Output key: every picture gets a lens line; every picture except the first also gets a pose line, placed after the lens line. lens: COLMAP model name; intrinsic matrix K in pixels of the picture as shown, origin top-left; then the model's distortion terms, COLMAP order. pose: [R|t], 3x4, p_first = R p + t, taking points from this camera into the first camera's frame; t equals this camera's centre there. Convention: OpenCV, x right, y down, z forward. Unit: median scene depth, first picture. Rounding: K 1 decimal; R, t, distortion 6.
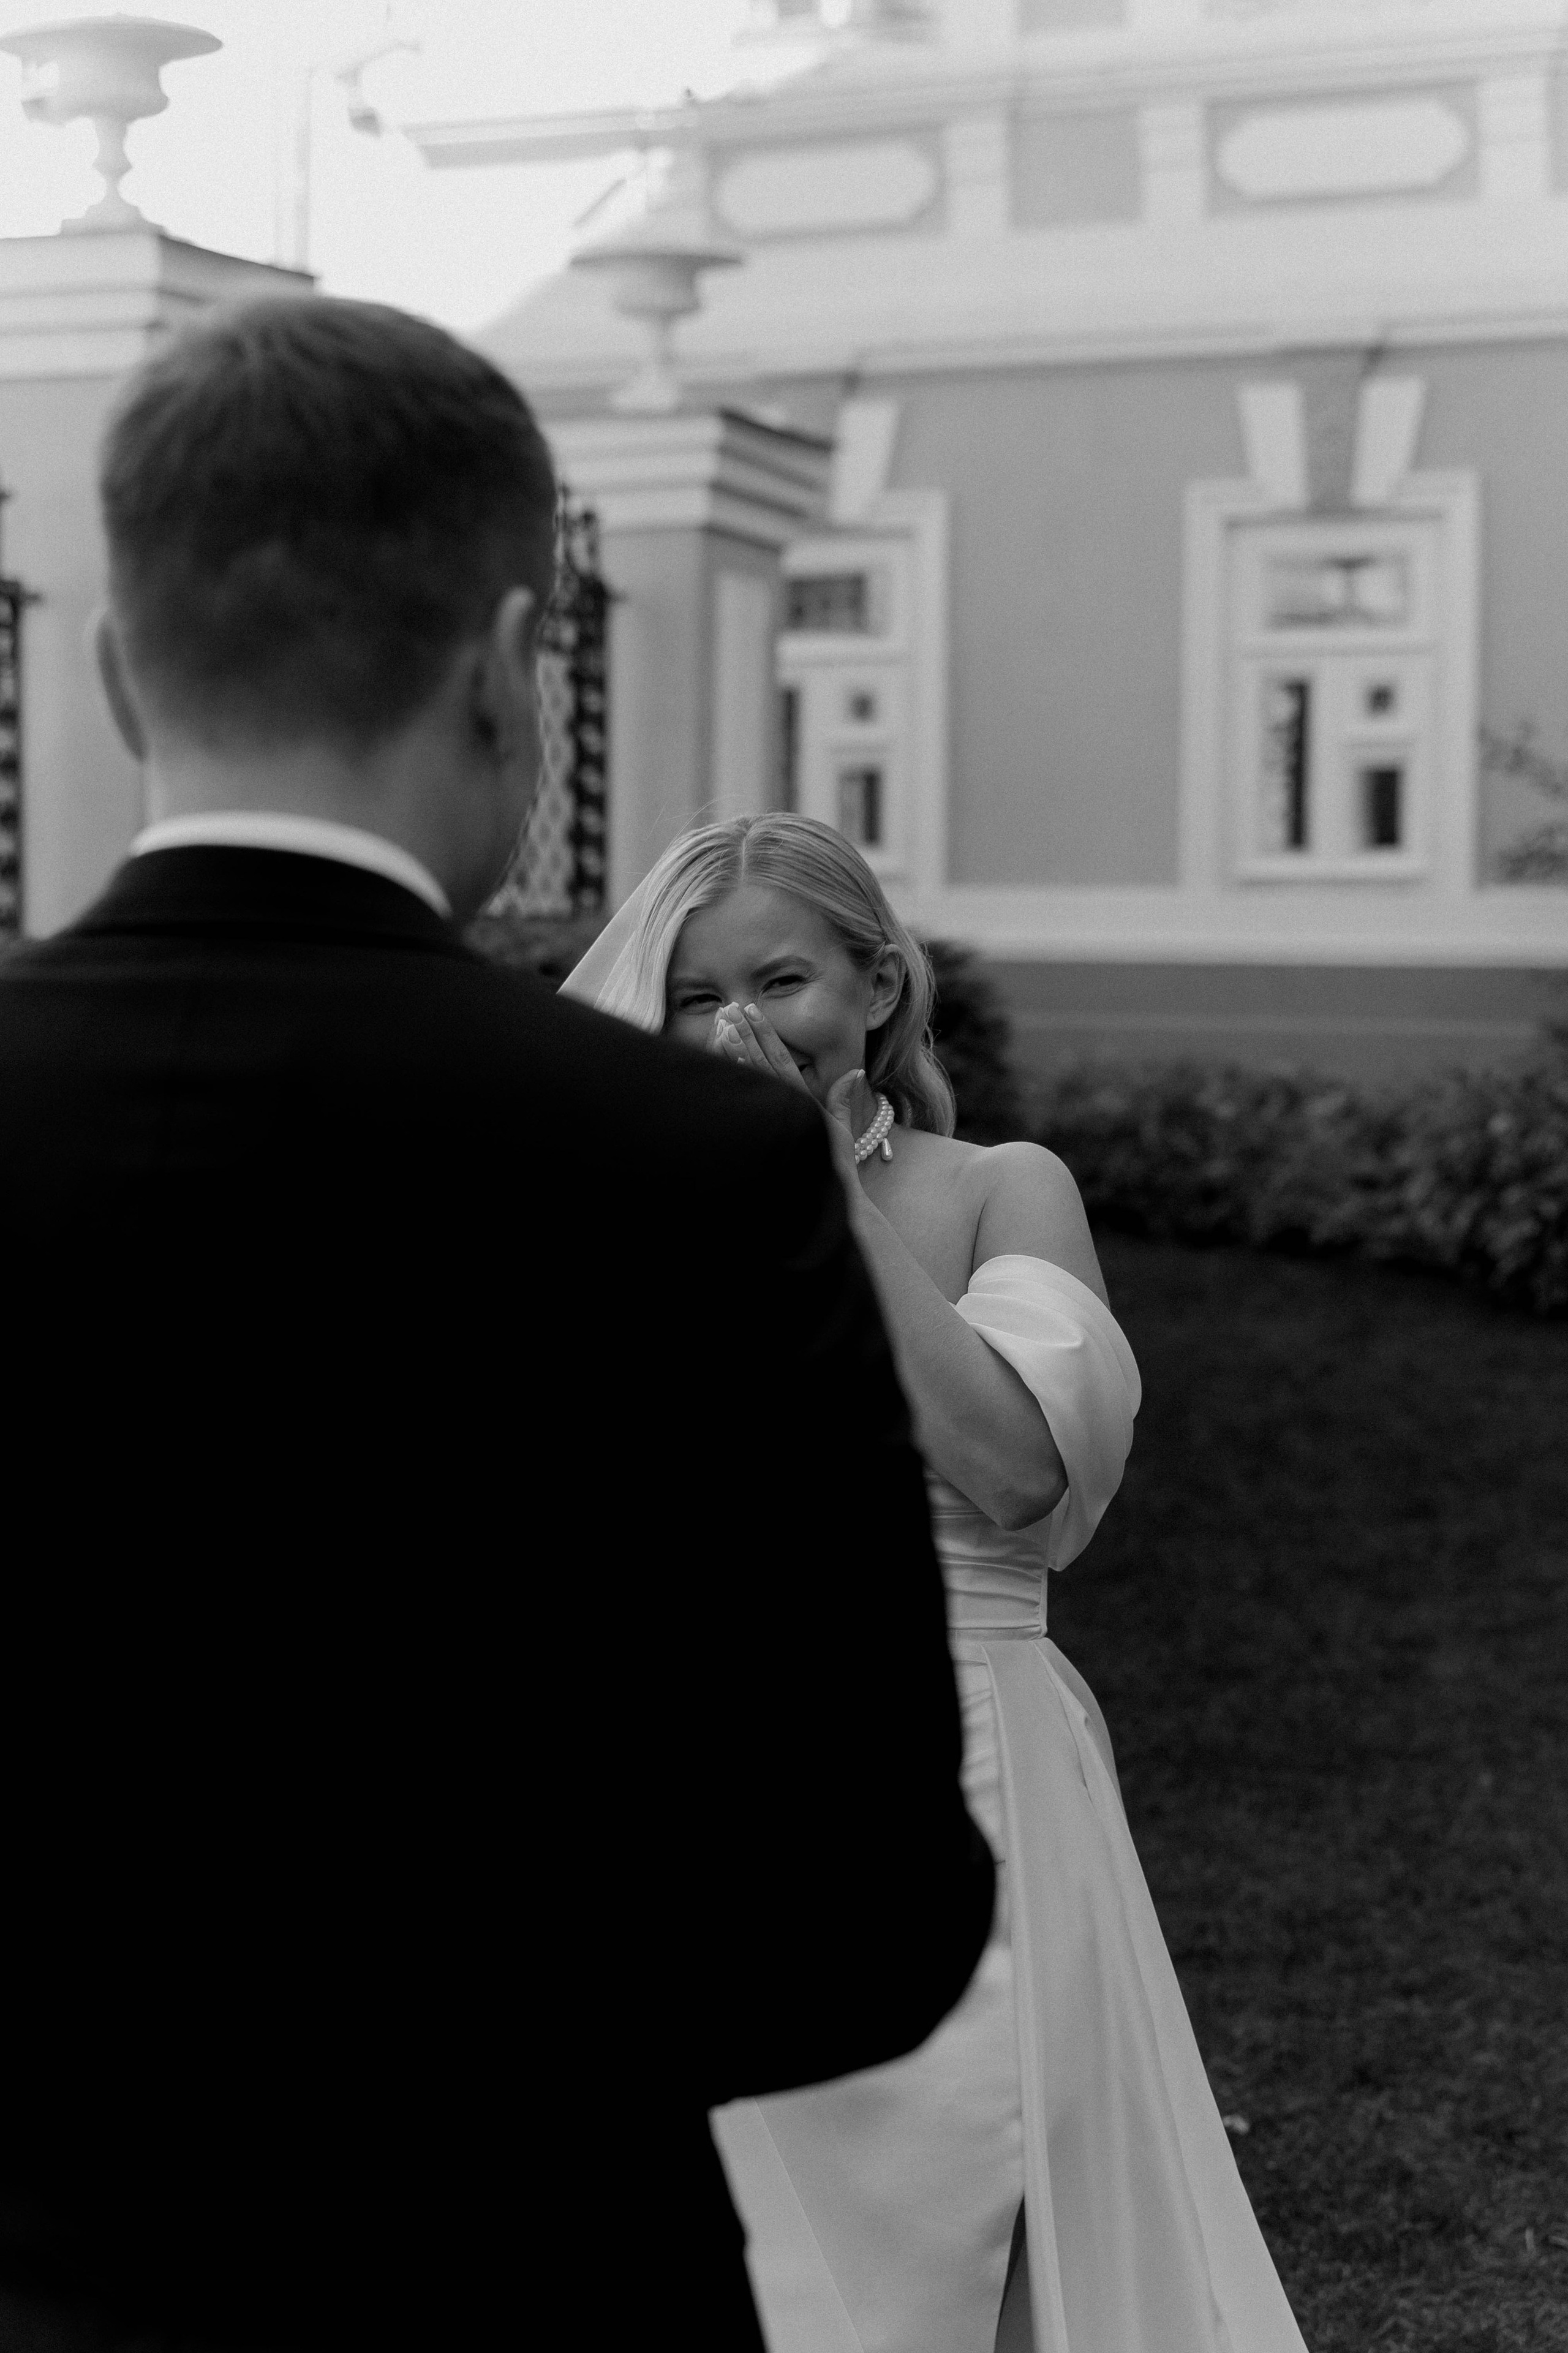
lens RADIAL K [[4783.5, 0, 817.7], [0, 4783.5, 1237.3], [0, 0, 1]] dist [0.017074, 0.000000]
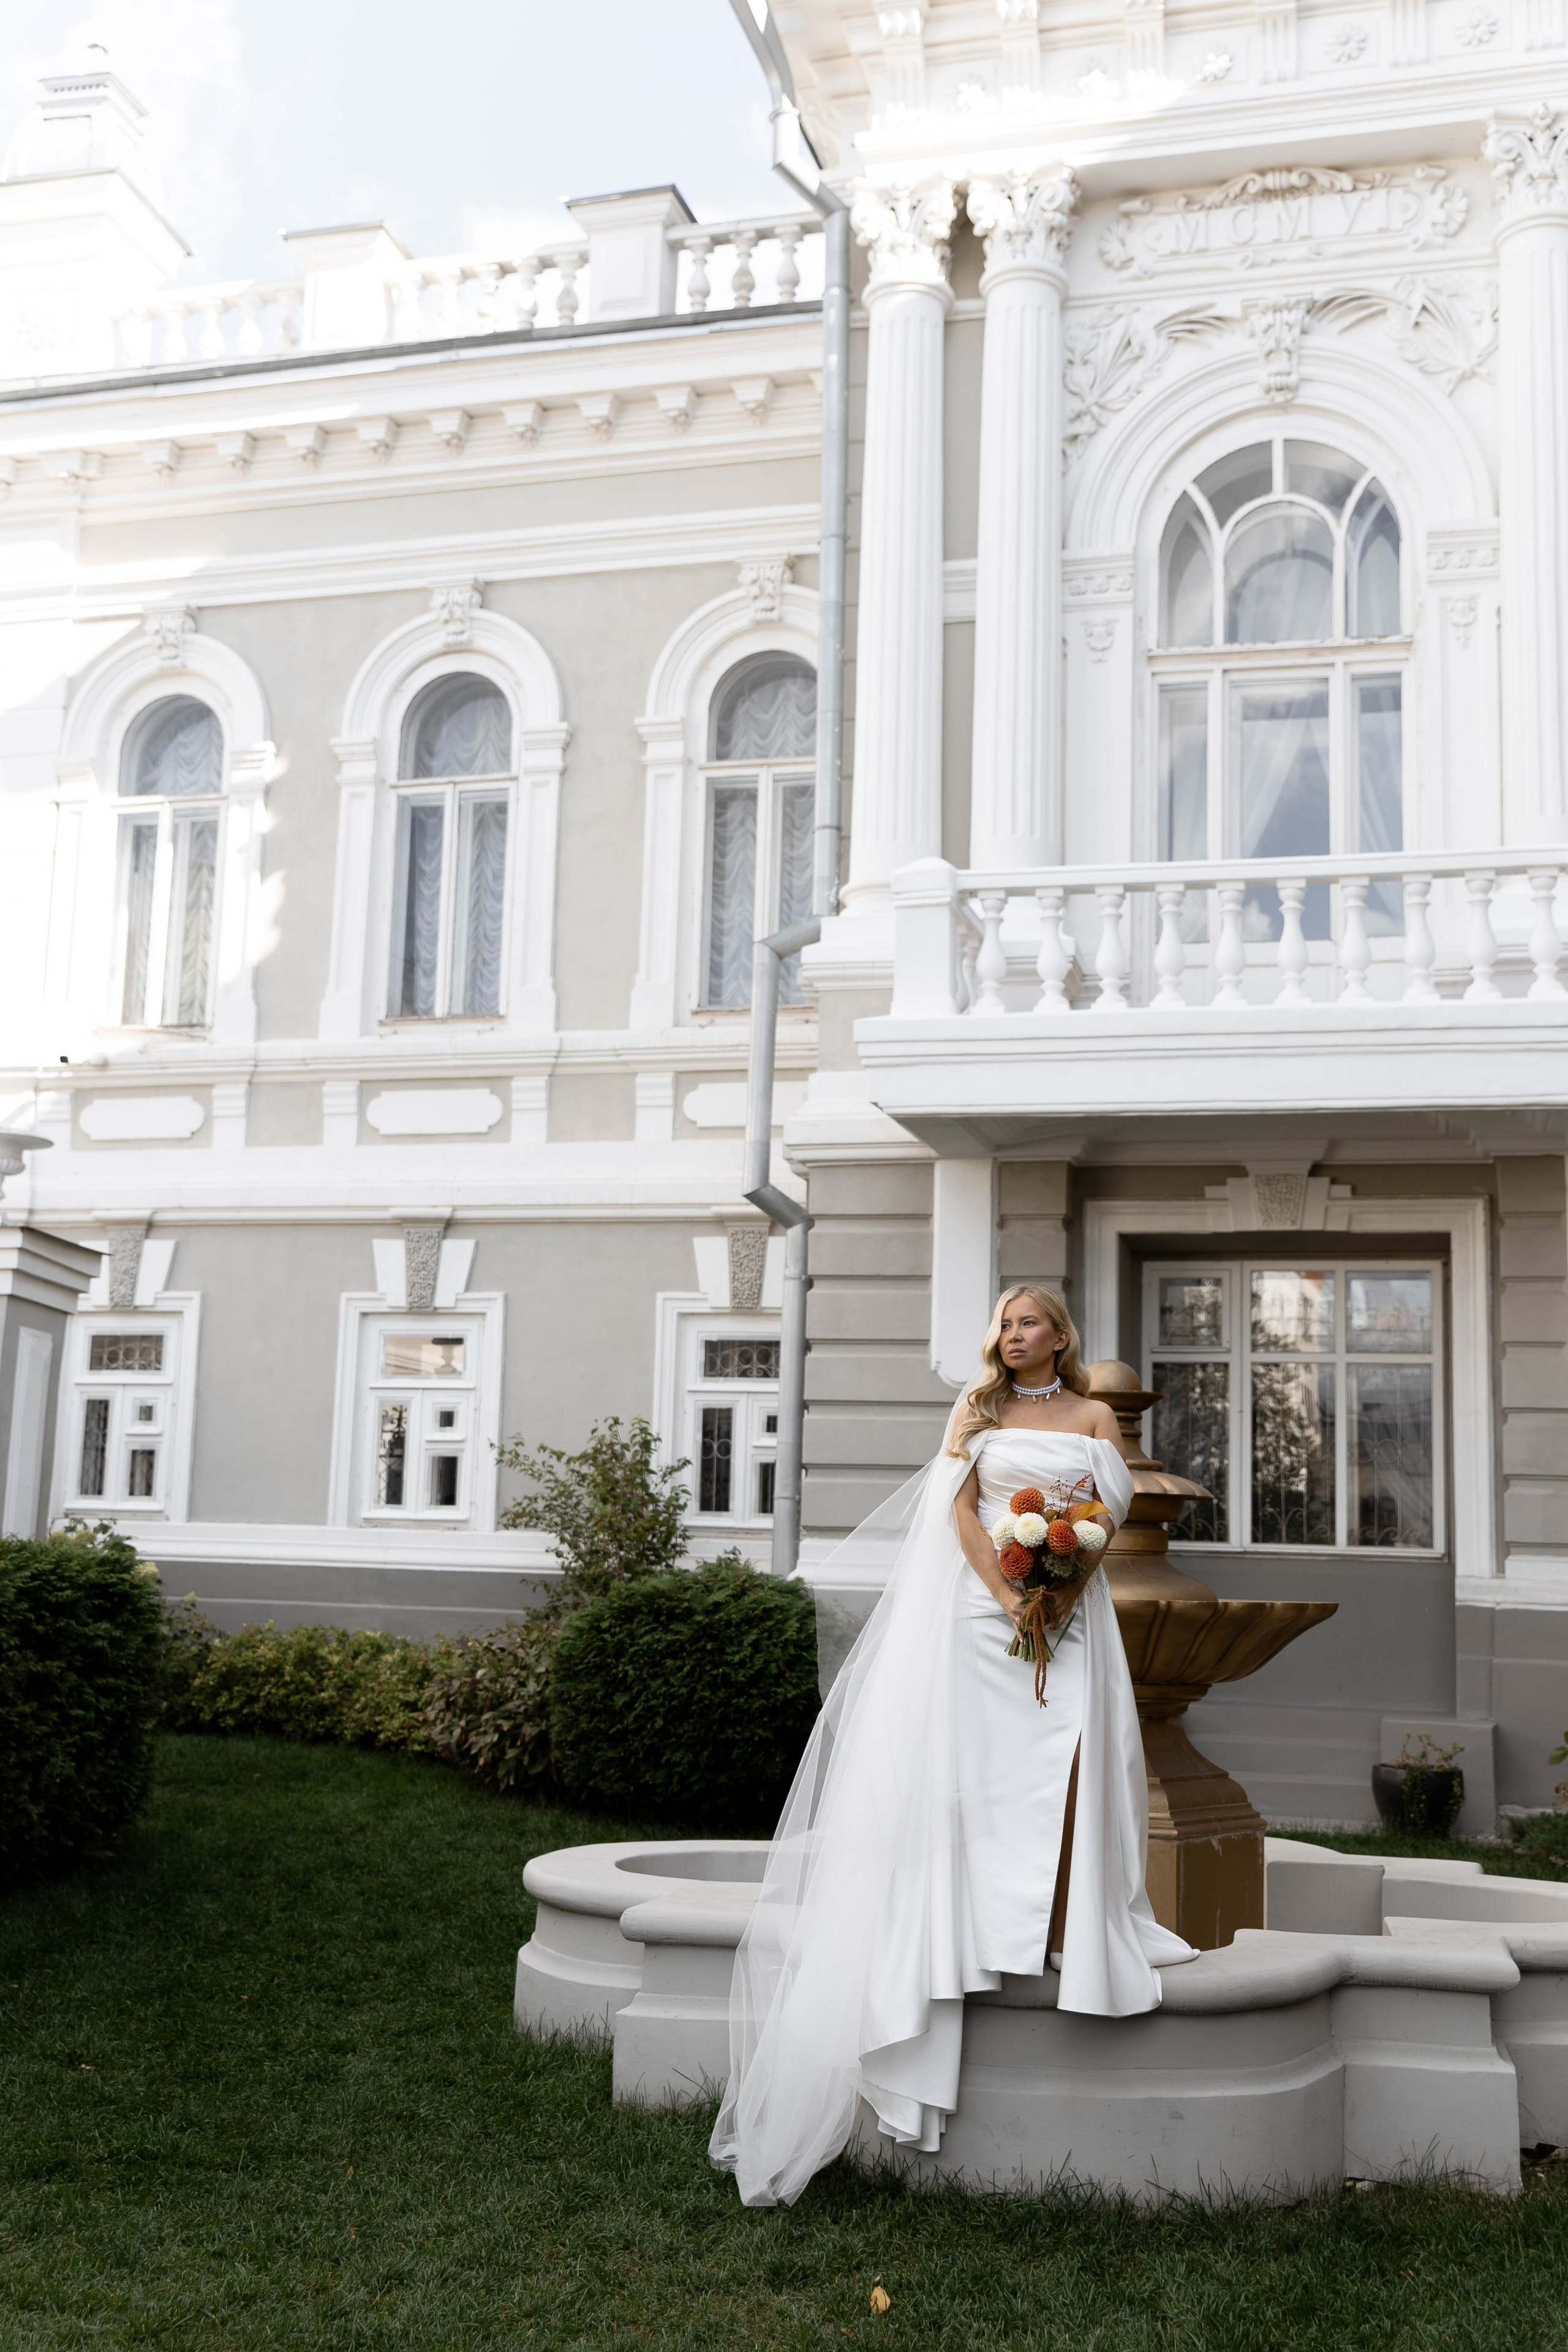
lens RADIAL K [[2511.3, 0, 765.5], [0, 2511.3, 1155.1], [0, 0, 1]] dist [-0.001663, 0.000000]
pose [[0.976251, 0.053856, 0.209840, 0.038385], [-0.006856, 0.975803, -0.218546, -0.007567], [-0.216532, 0.211917, 0.952998, 0.091605]]
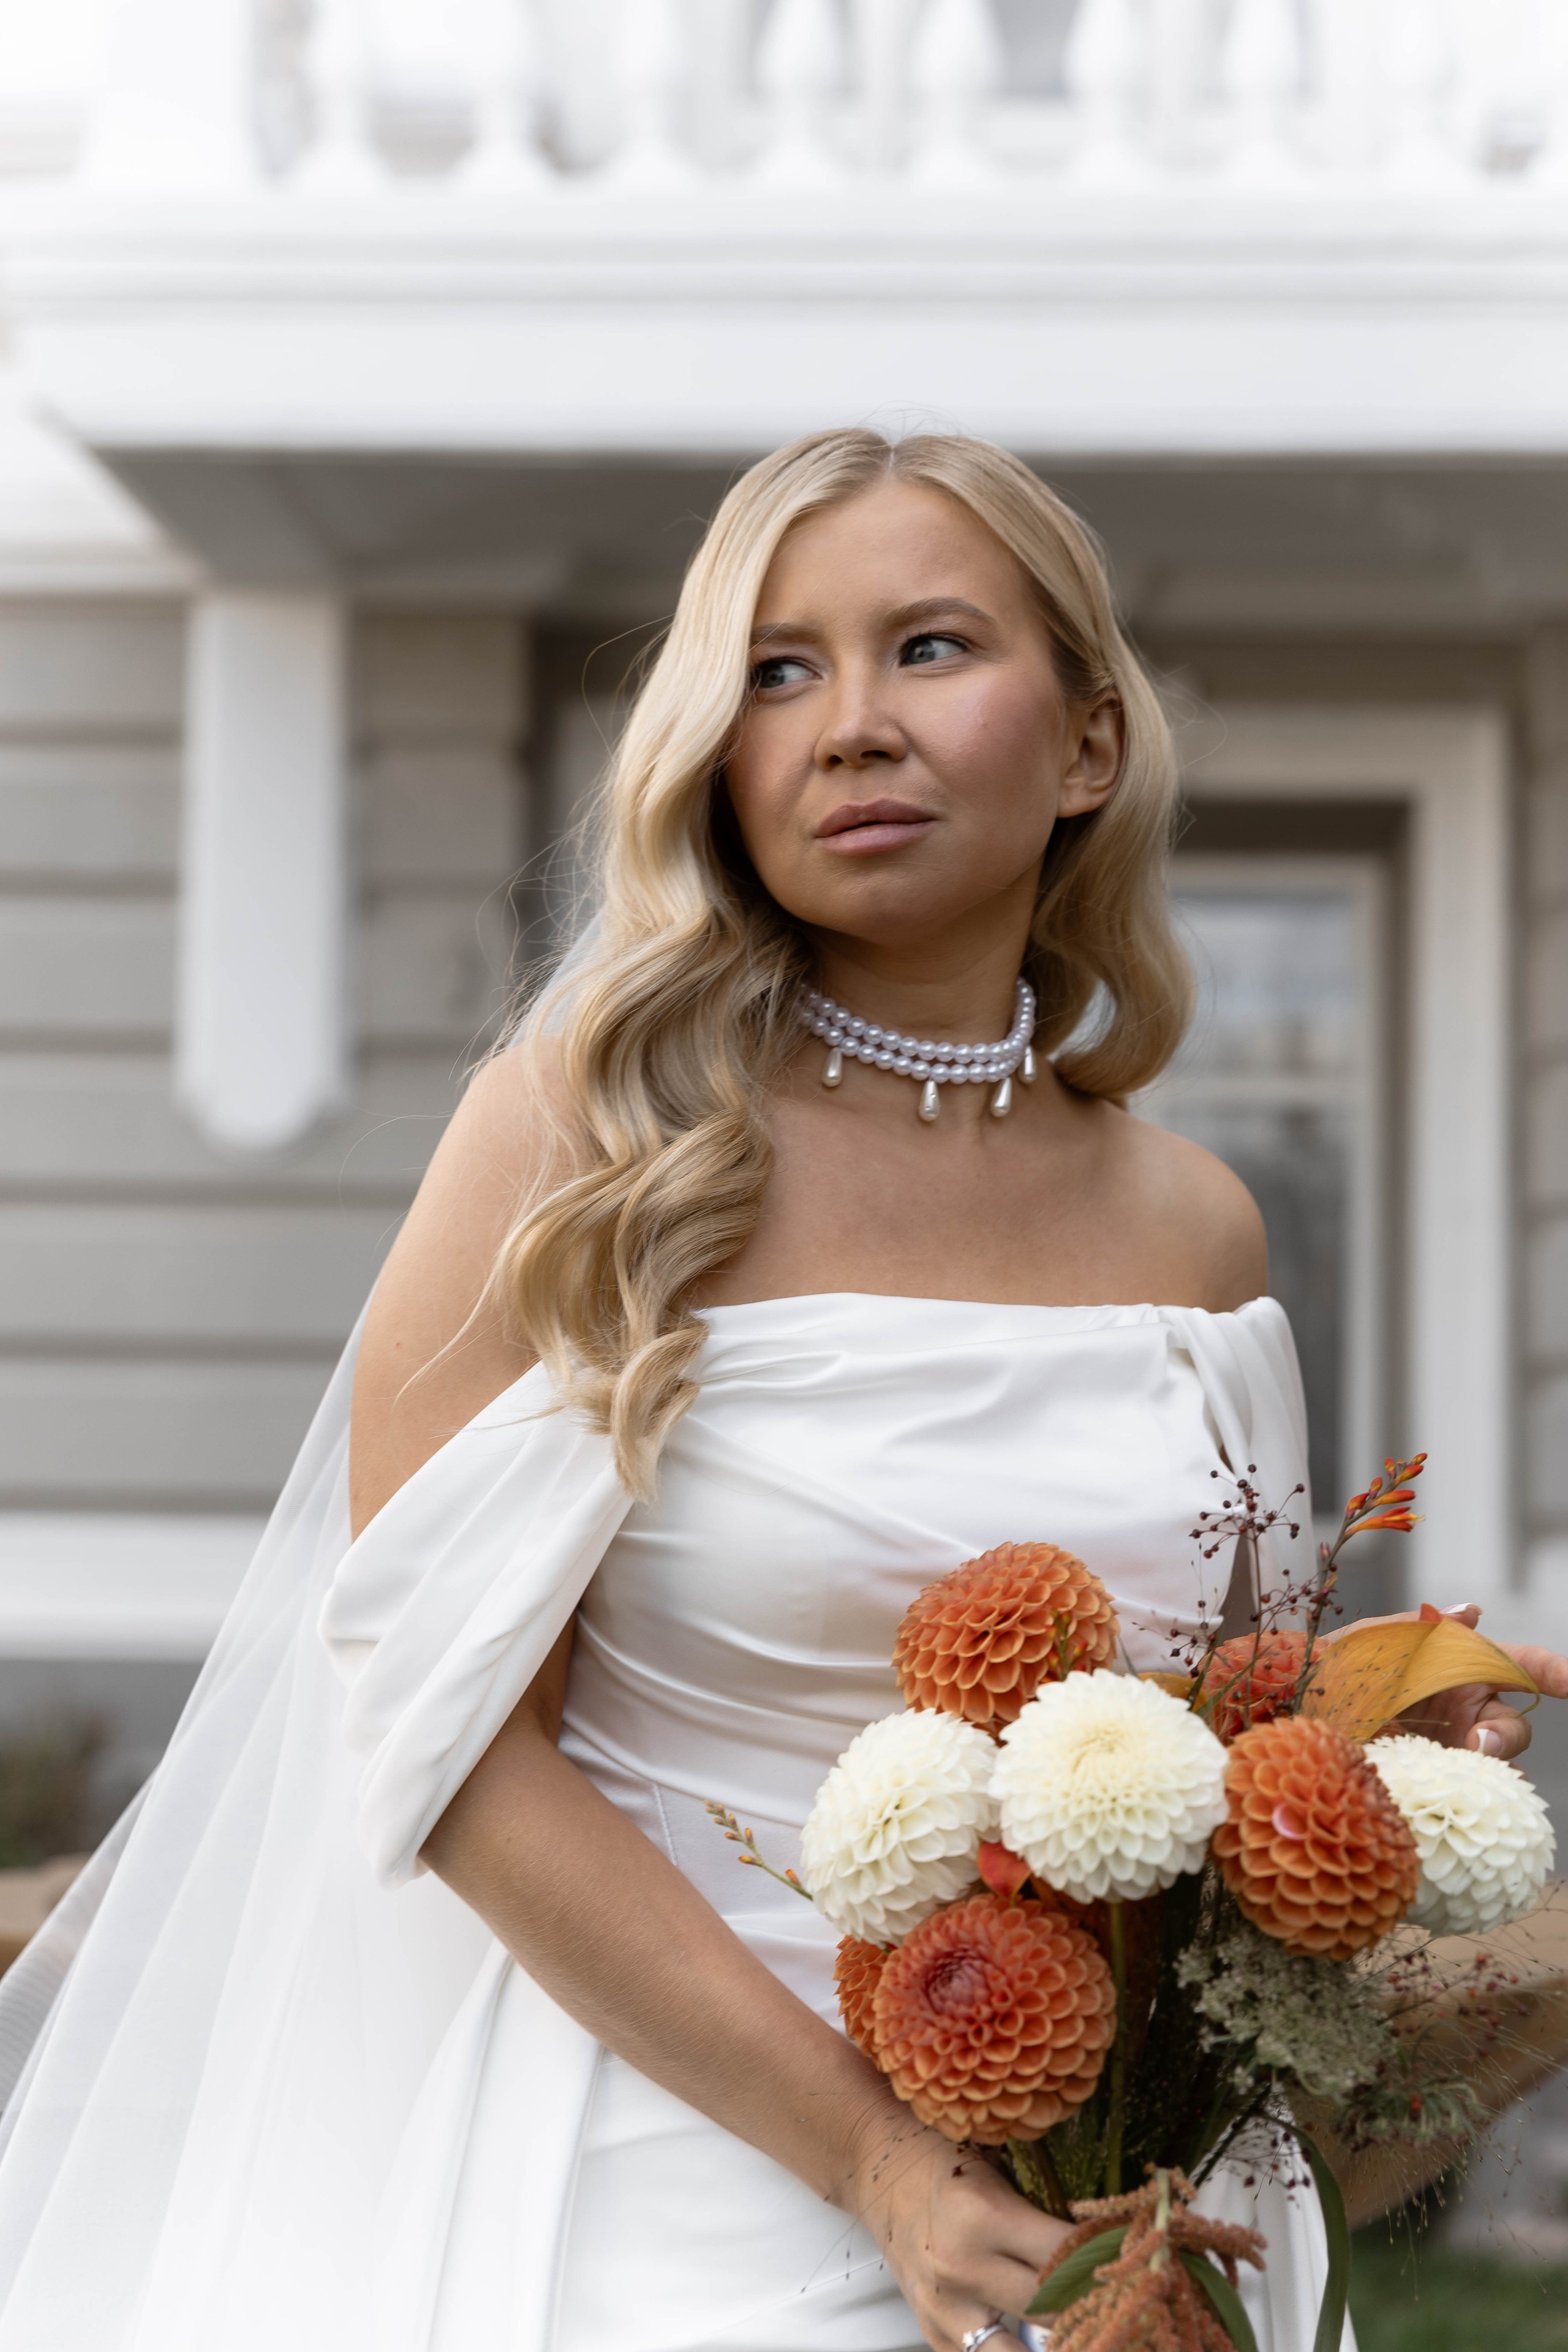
lens RADIAL K [[4452.8, 0, 833.4], [0, 4452.8, 1224.6], [0, 0, 1]] dist [0.003359, 0.000000]
pose [[0.908450, 0.032099, 0.416759, 0.097988], [0.018126, 0.993084, -0.115999, -0.032708], [-0.417601, 0.112933, 0.901585, 0.304081]]
